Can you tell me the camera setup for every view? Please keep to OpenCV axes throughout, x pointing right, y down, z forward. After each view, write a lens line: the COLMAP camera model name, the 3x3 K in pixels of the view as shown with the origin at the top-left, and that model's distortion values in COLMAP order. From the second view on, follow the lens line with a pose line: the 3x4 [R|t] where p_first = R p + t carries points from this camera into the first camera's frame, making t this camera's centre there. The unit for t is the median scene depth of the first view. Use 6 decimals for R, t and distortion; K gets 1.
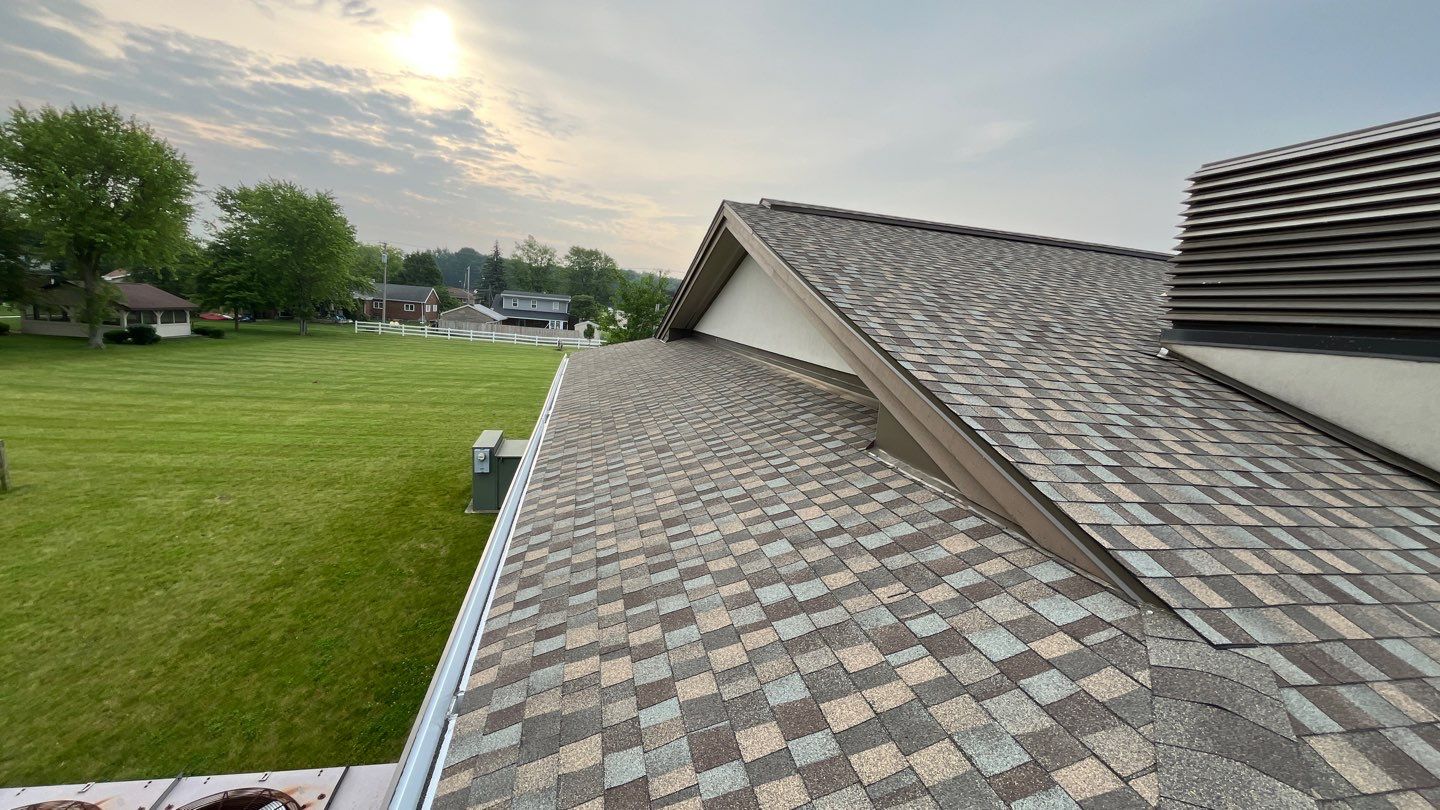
lens RADIAL K [[581.5, 0, 720.0], [0, 581.5, 405.0], [0, 0, 1]] dist [-0.000780, -0.000027]
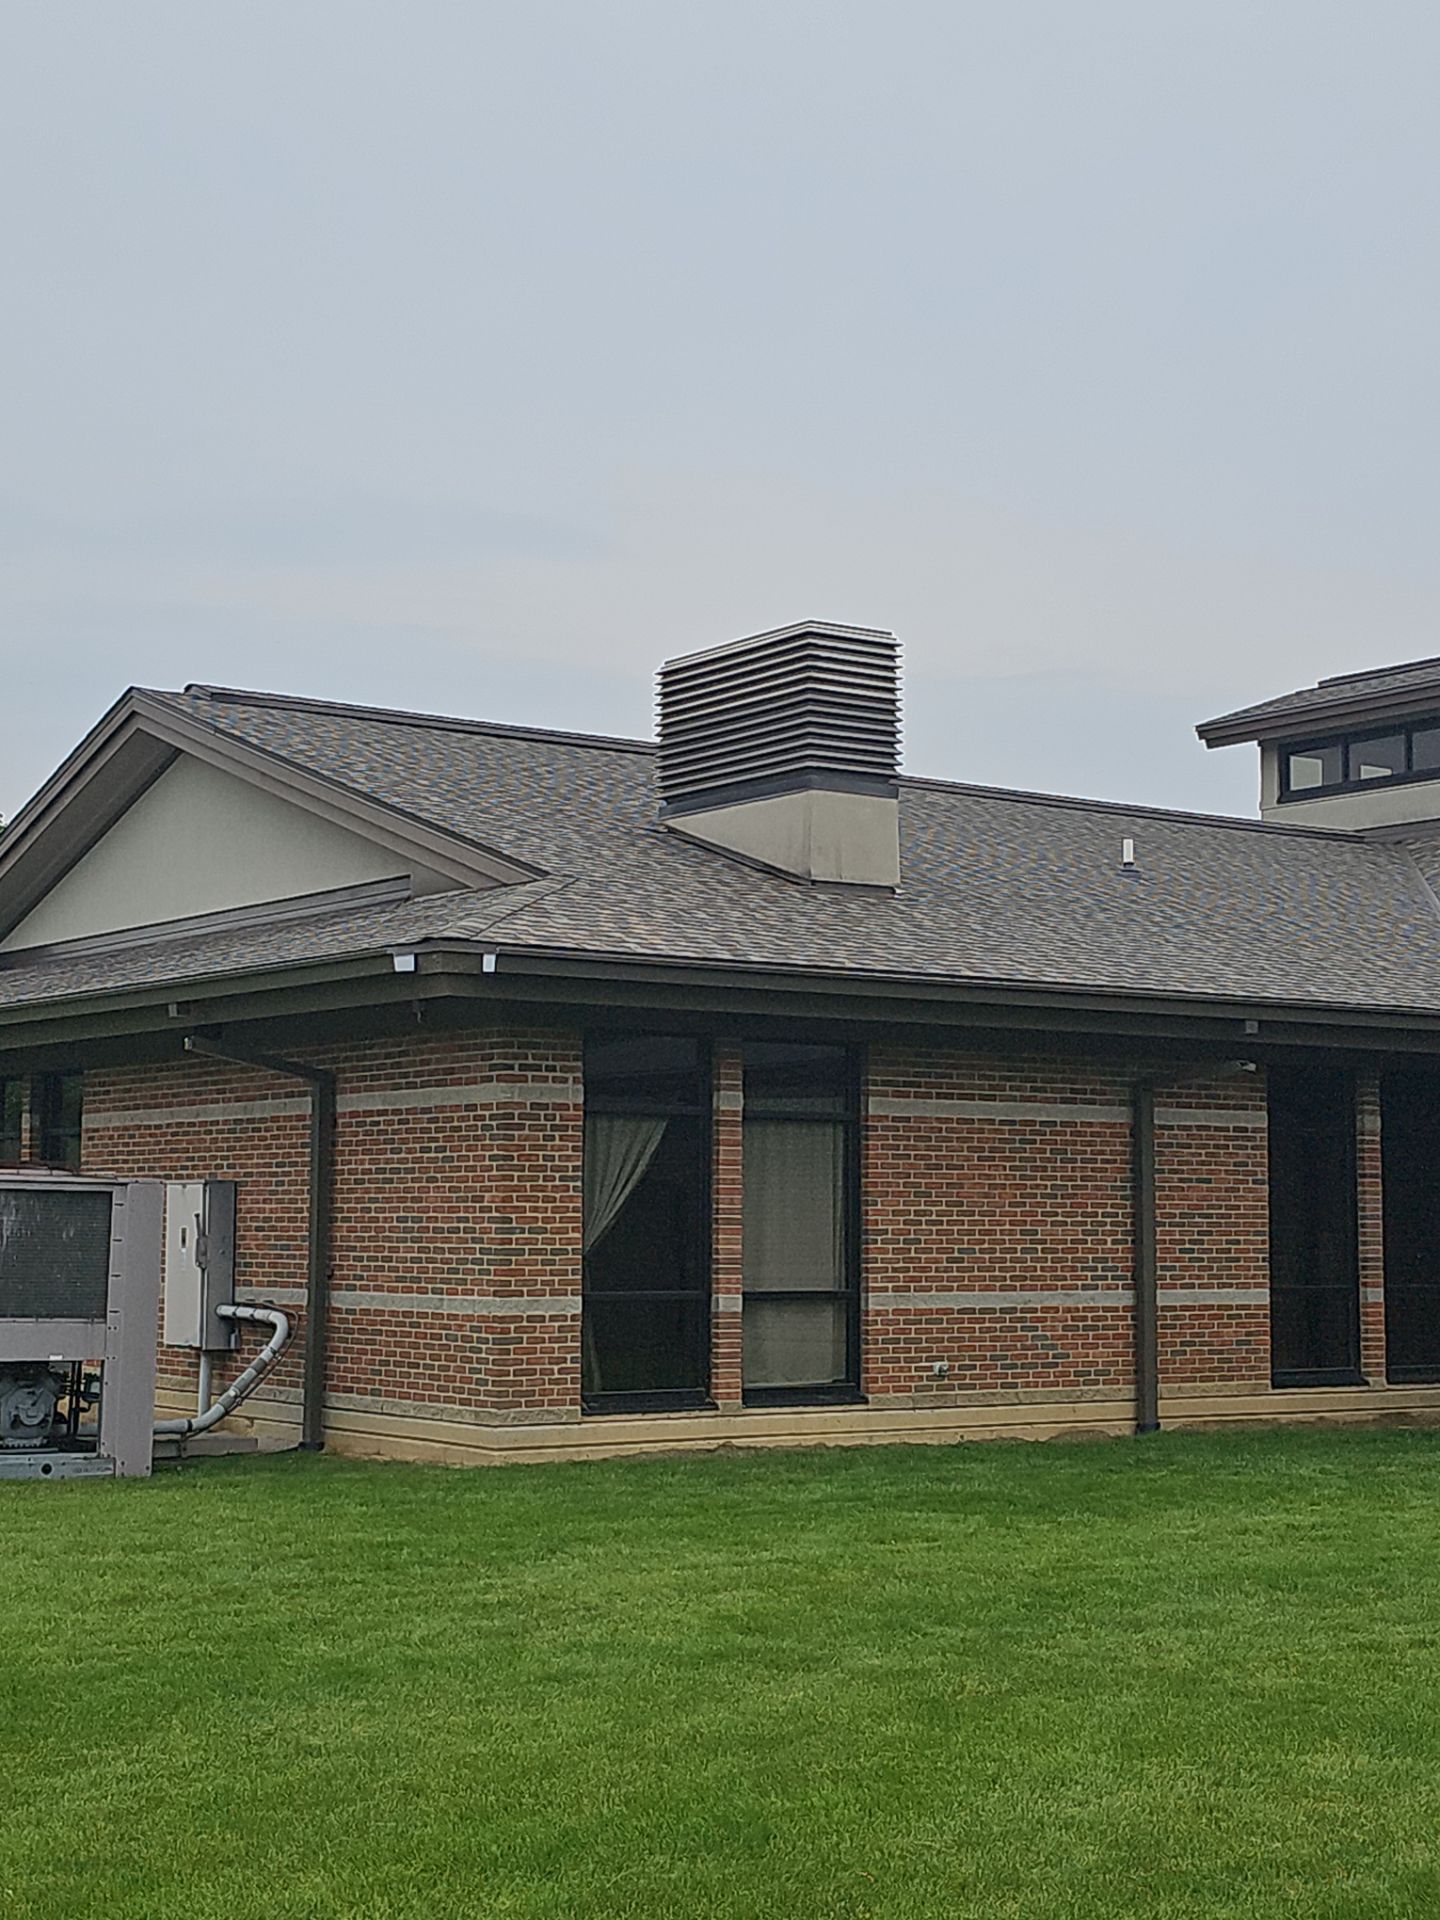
lens RADIAL K [[2750.8, 0, 720.0], [0, 2750.8, 960.0], [0, 0, 1]] dist [0.202027, -0.575118]
pose [[0.918785, -0.050640, 0.391496, -0.639796], [0.135878, 0.971706, -0.193197, 0.642606], [-0.370635, 0.230702, 0.899670, -1.997145]]
